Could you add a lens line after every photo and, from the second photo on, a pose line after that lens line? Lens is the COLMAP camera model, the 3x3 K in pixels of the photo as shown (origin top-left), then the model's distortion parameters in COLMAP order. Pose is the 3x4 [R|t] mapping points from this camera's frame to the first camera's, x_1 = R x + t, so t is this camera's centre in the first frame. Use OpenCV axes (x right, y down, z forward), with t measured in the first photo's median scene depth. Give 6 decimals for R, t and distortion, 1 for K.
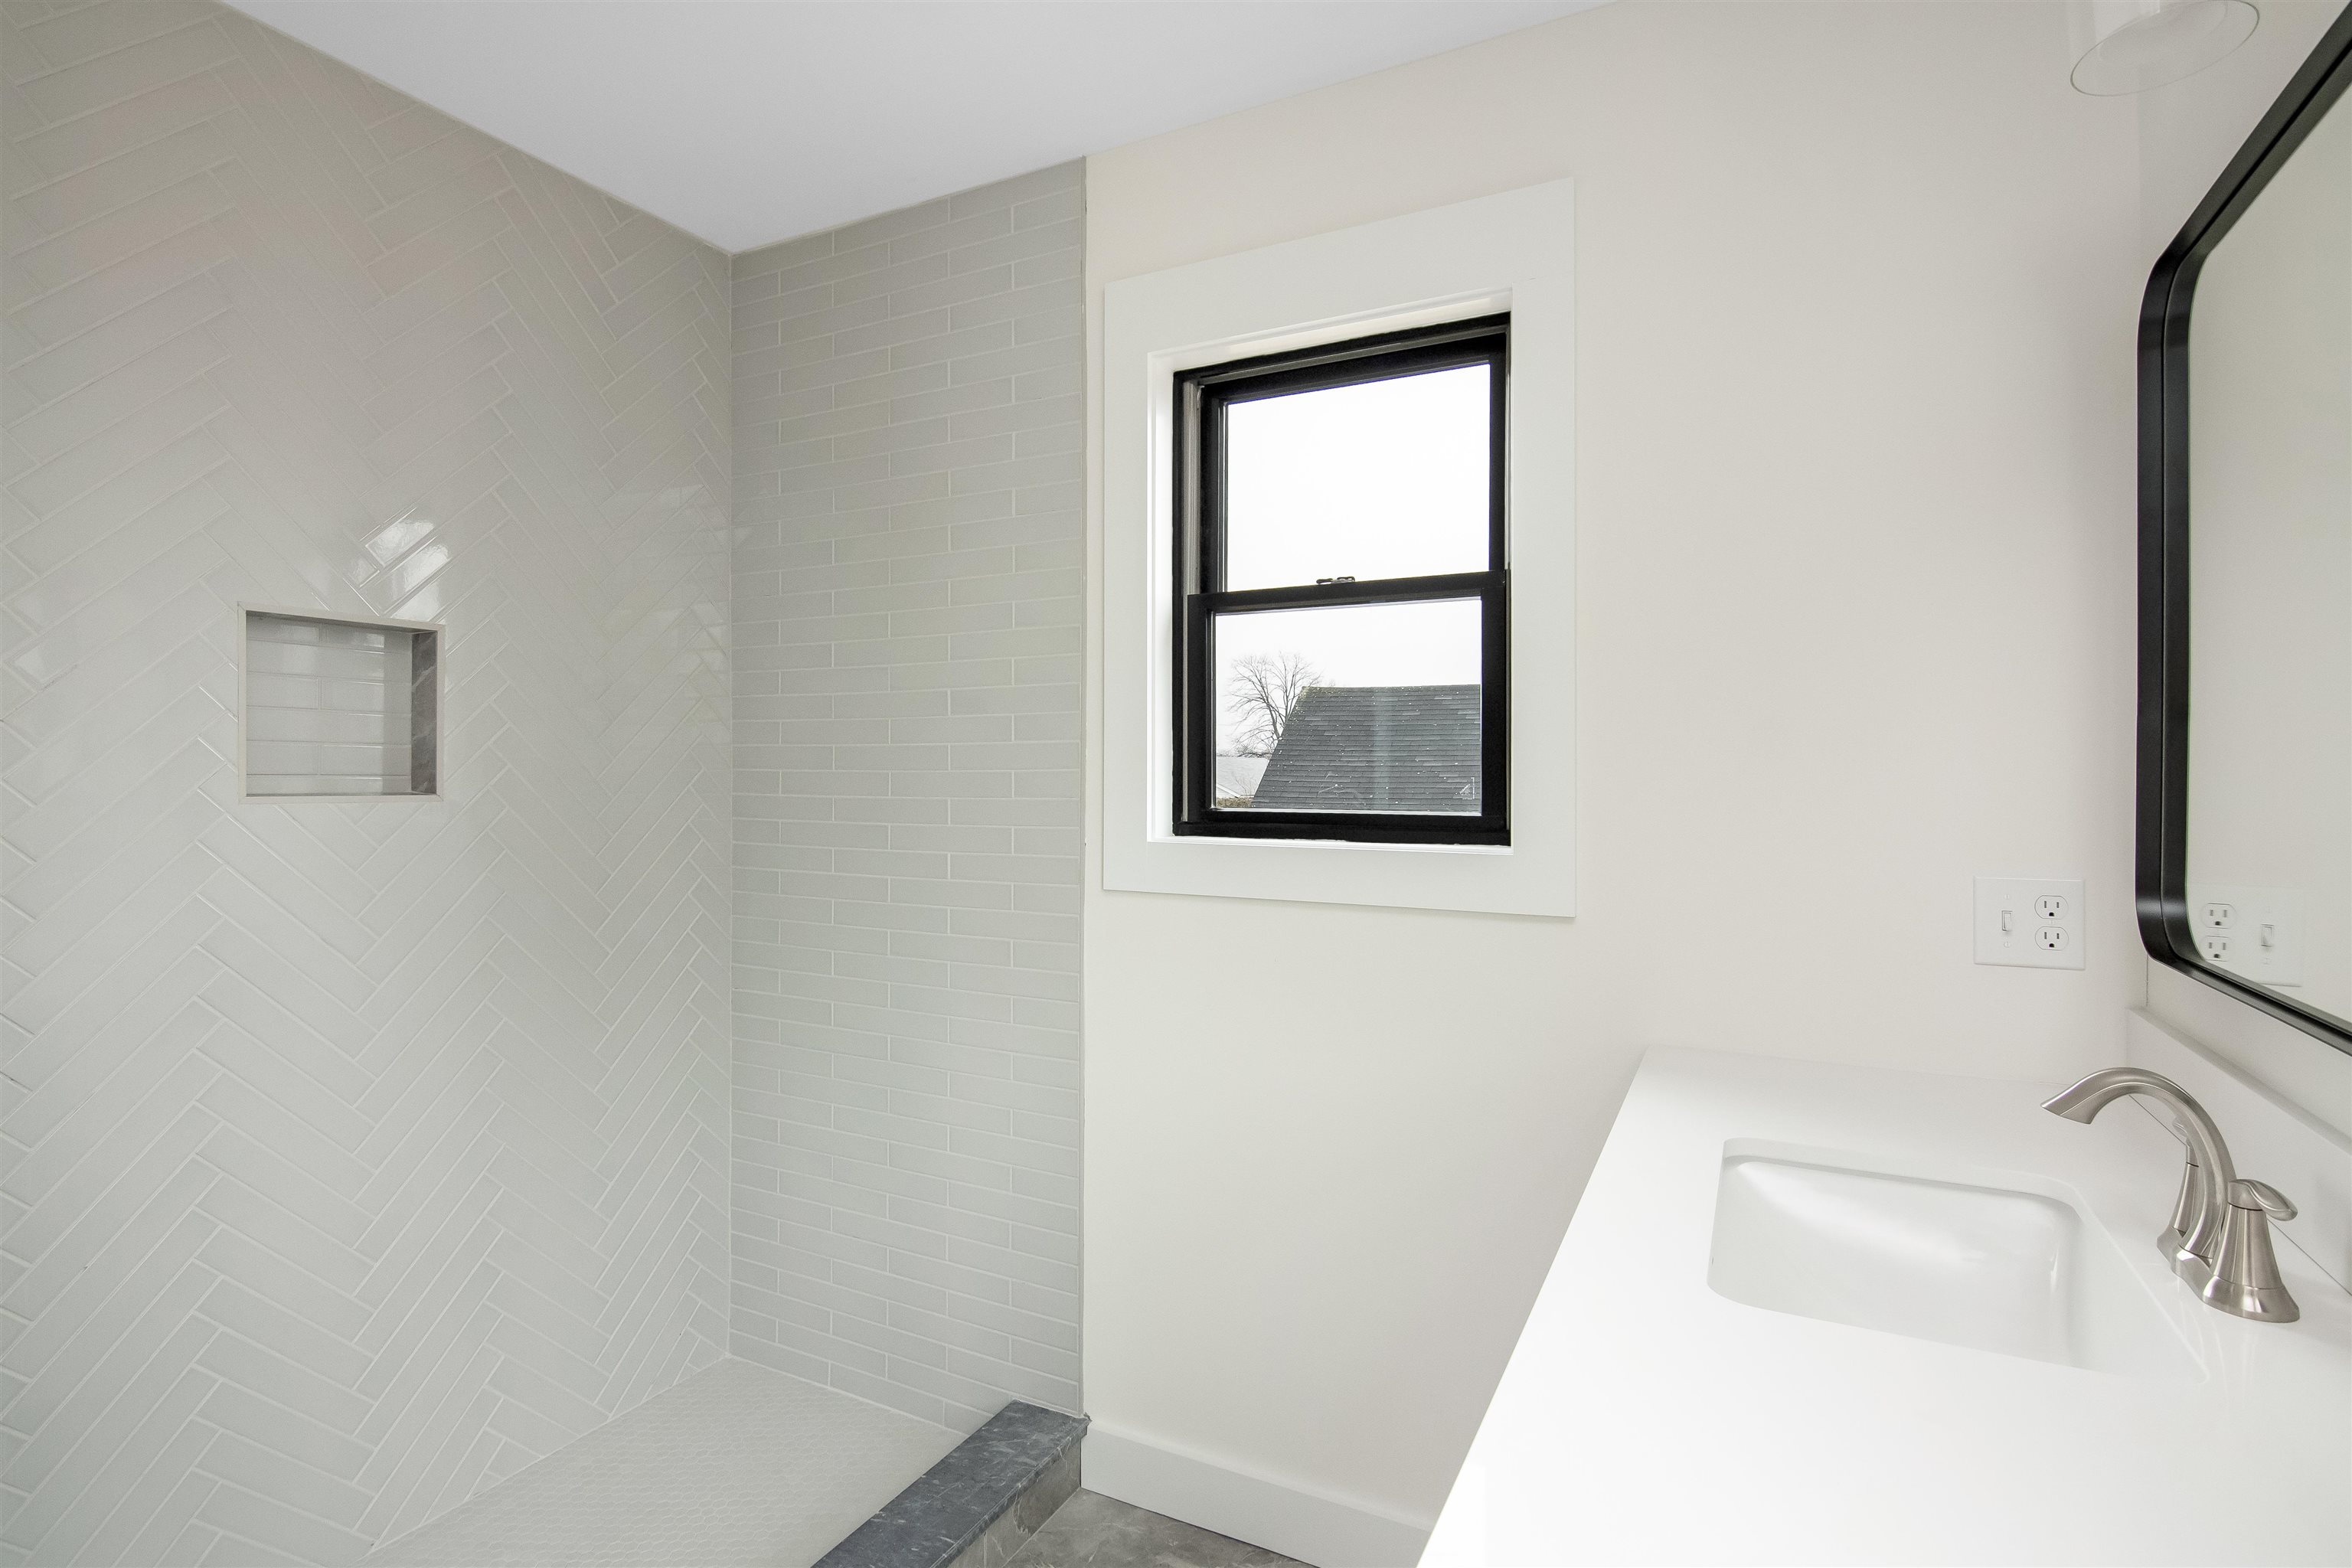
lens RADIAL K [[1132.3, 0, 1176.0], [0, 1132.3, 784.0], [0, 0, 1]] dist [0.004084, 0.000278]
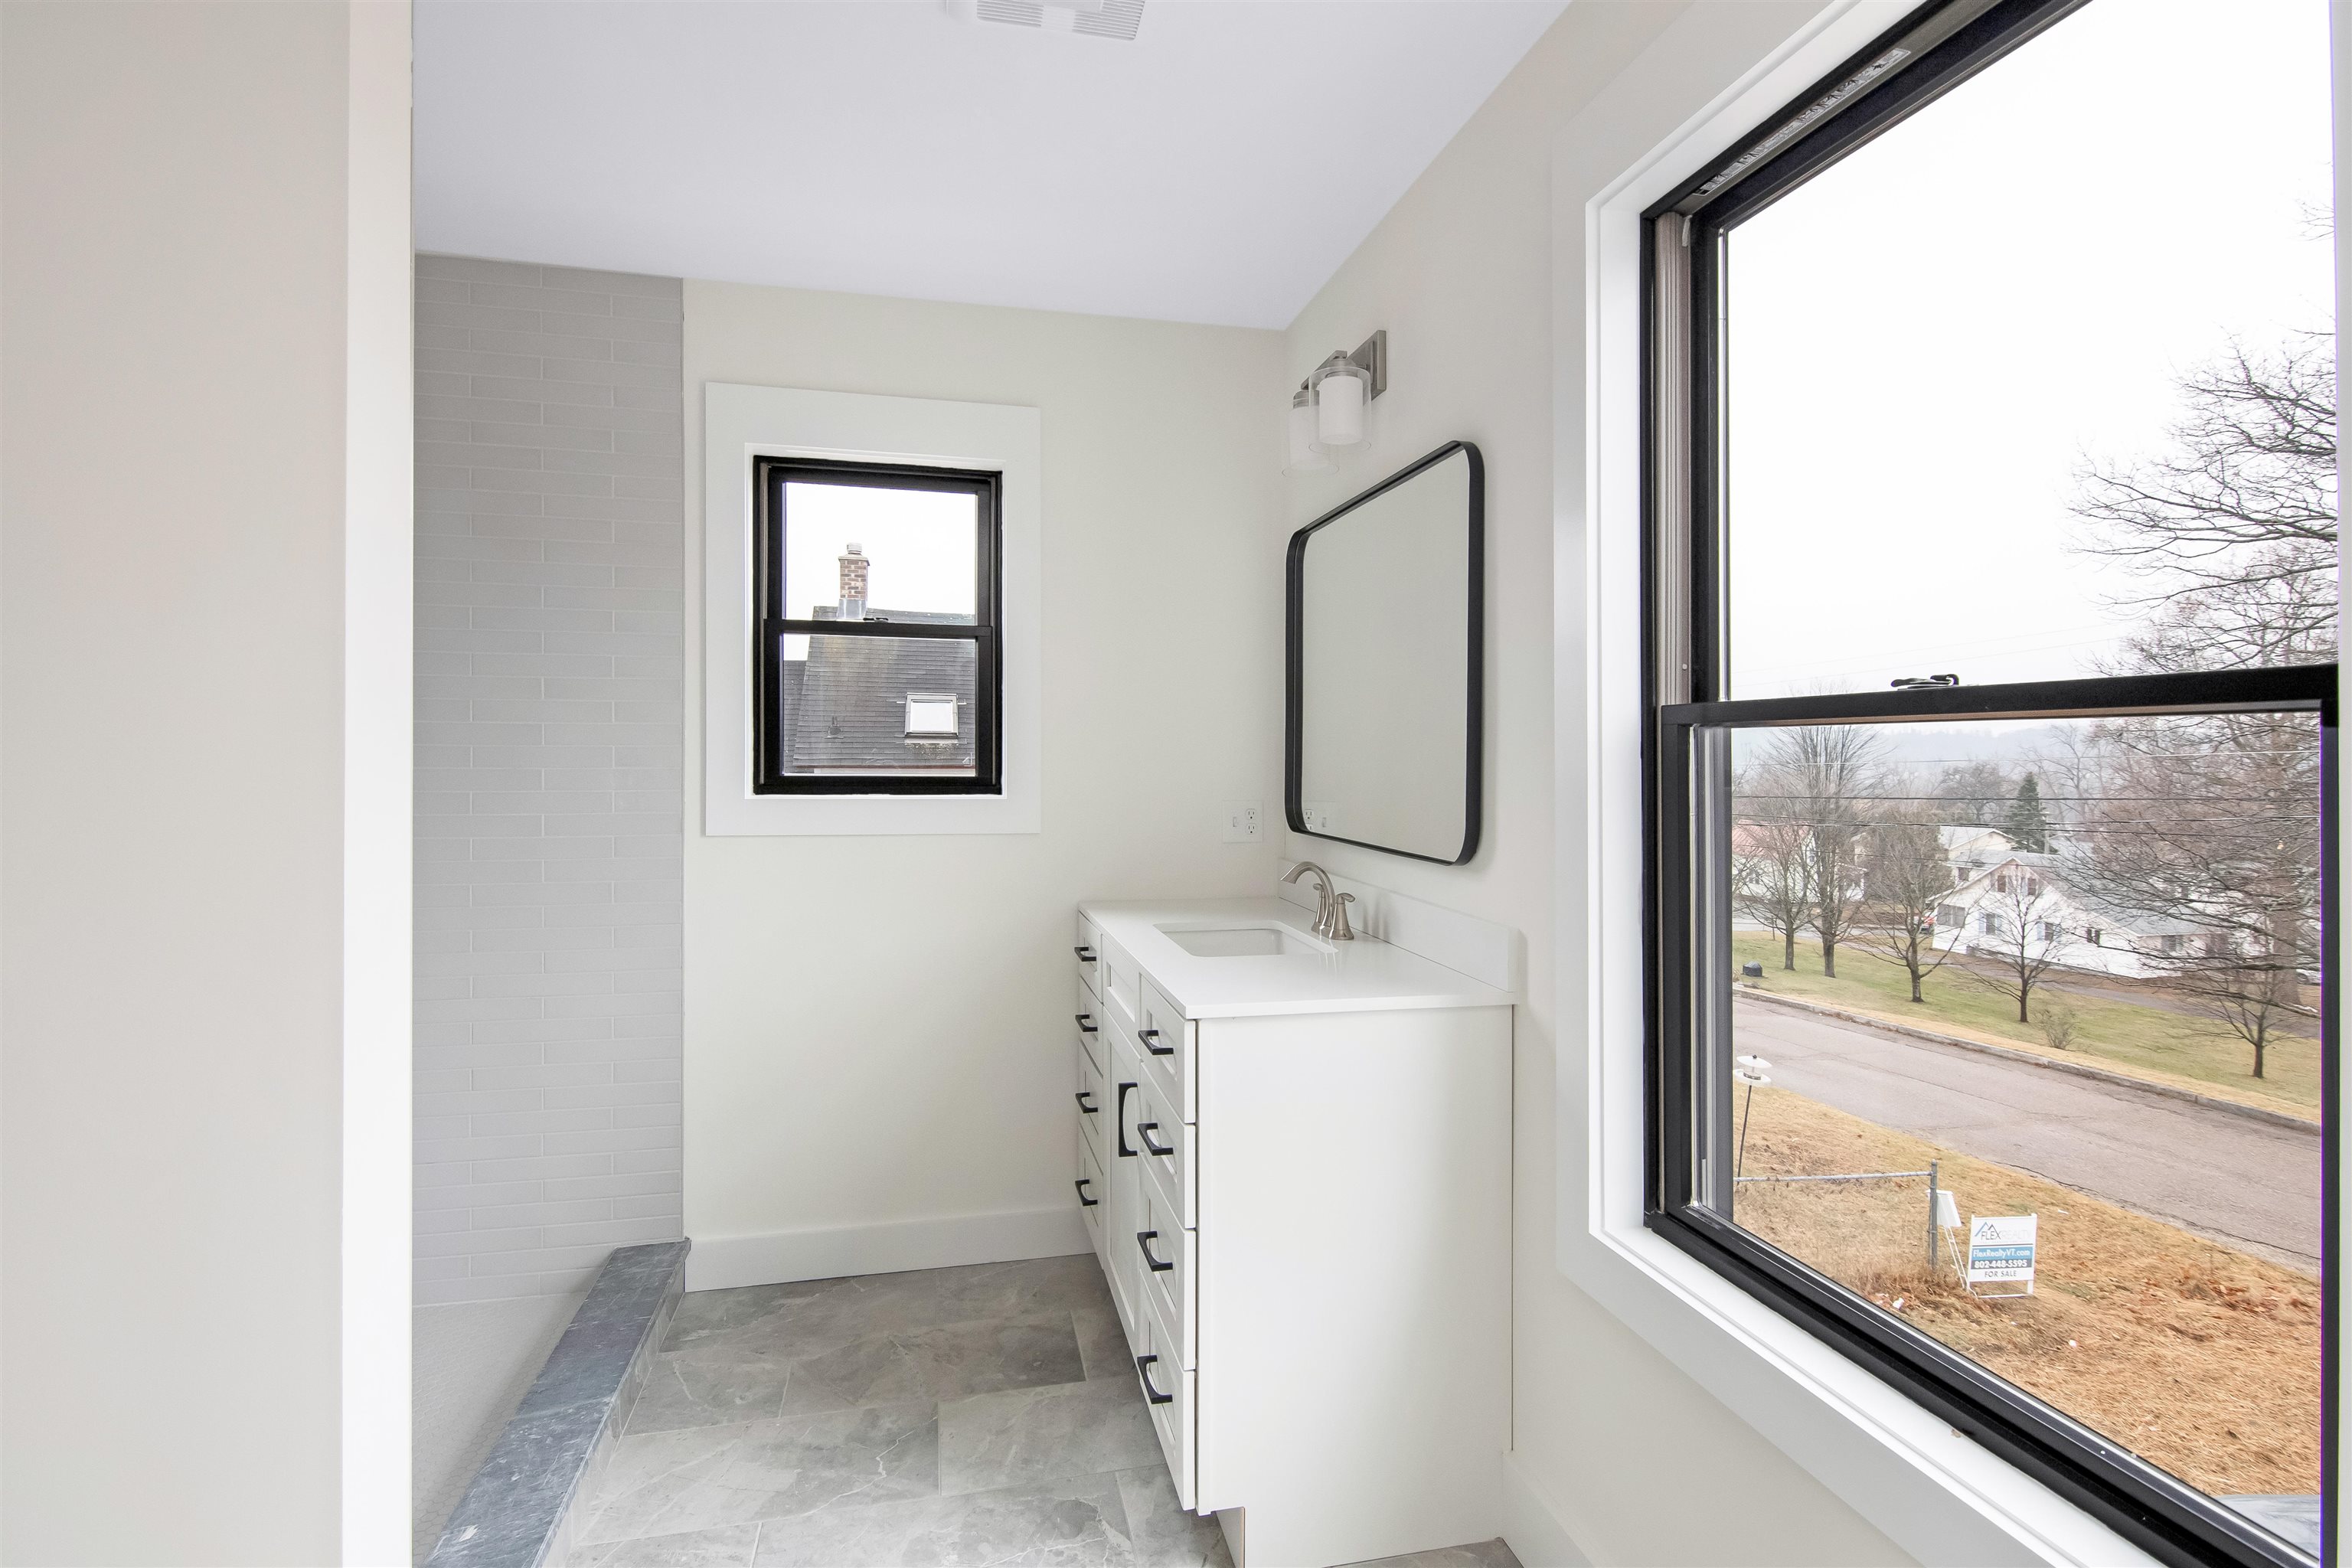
lens RADIAL K [[1129.1, 0, 1169.8], [0, 1129.1, 755.5], [0, 0, 1]] dist [0.017930, -0.010209]
pose [[0.766903, -0.002998, 0.641756, -0.498423], [0.002708, 0.999995, 0.001437, -0.001891], [-0.641758, 0.000636, 0.766907, -0.371850]]
